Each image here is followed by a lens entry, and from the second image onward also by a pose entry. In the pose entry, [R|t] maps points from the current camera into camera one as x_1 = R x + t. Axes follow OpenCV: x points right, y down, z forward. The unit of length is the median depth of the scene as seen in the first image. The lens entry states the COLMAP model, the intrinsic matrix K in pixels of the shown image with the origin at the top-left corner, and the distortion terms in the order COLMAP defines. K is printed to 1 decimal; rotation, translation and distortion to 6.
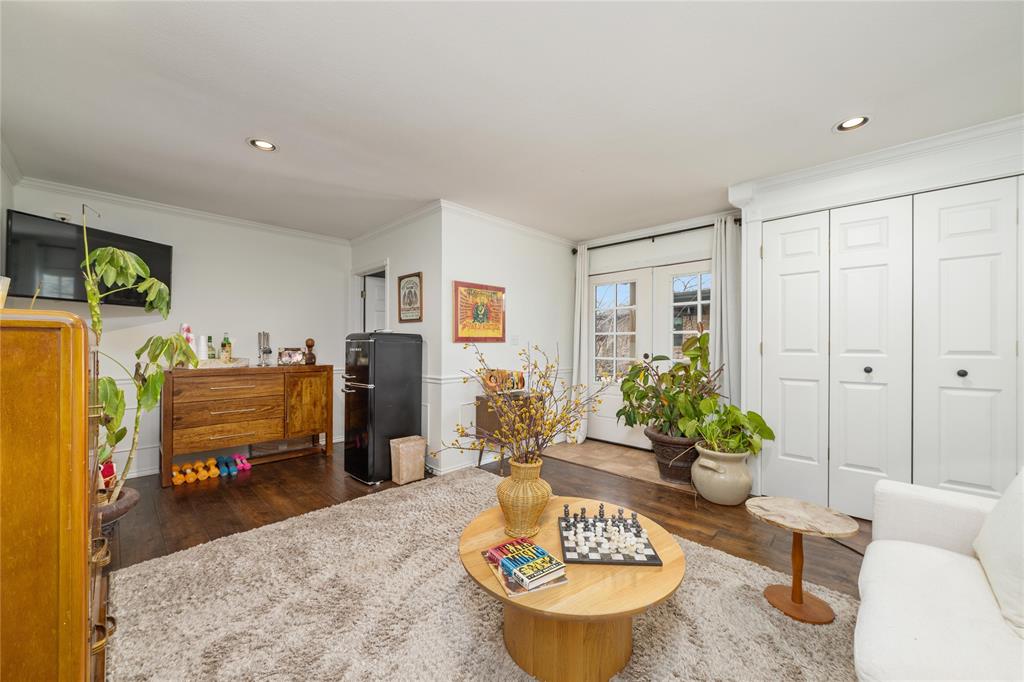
lens RADIAL K [[386.6, 0, 512.1], [0, 386.6, 342.2], [0, 0, 1]] dist [-0.000549, 0.000423]
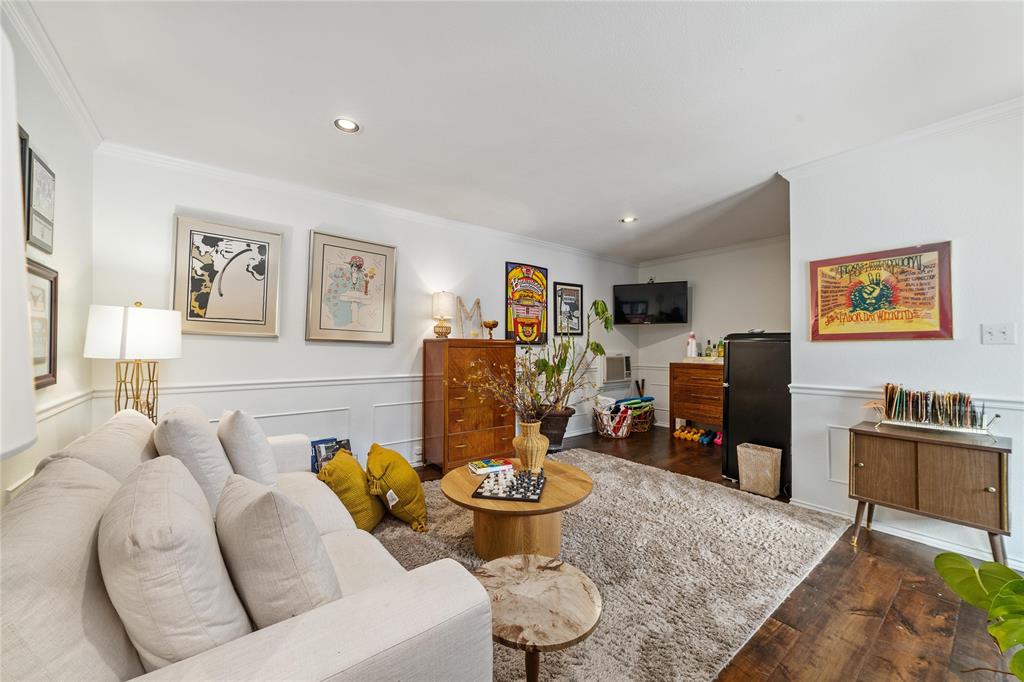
lens RADIAL K [[386.6, 0, 511.3], [0, 386.6, 342.9], [0, 0, 1]] dist [-0.000549, 0.000423]
pose [[-0.131546, -0.011625, -0.991242, 0.690410], [0.013668, 0.999815, -0.013539, 0.004677], [0.991216, -0.015330, -0.131363, 0.511600]]
